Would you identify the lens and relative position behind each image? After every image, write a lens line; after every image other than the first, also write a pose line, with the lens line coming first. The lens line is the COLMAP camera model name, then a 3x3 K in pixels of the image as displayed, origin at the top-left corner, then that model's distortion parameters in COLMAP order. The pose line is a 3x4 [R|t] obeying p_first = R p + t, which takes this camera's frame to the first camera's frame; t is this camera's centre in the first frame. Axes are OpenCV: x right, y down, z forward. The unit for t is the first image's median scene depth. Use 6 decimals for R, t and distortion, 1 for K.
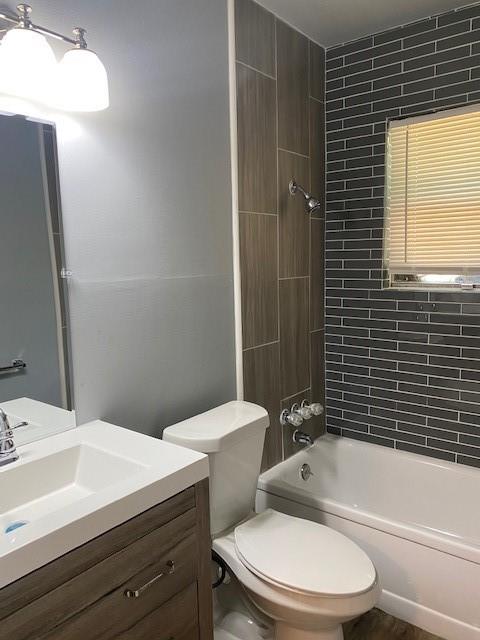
lens RADIAL K [[484.2, 0, 238.3], [0, 484.2, 316.3], [0, 0, 1]] dist [0.032214, -0.043915]
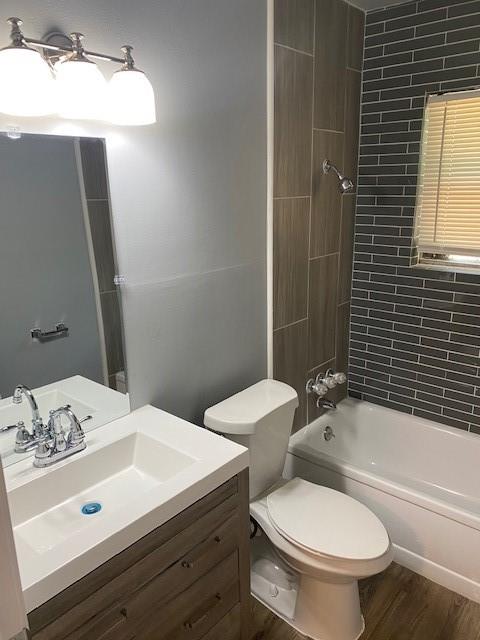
lens RADIAL K [[484.2, 0, 242.0], [0, 484.2, 324.6], [0, 0, 1]] dist [0.032214, -0.043915]
pose [[0.999301, 0.016165, -0.033721, -0.025206], [-0.010752, 0.987868, 0.154925, -0.107234], [0.035816, -0.154454, 0.987351, -0.054407]]
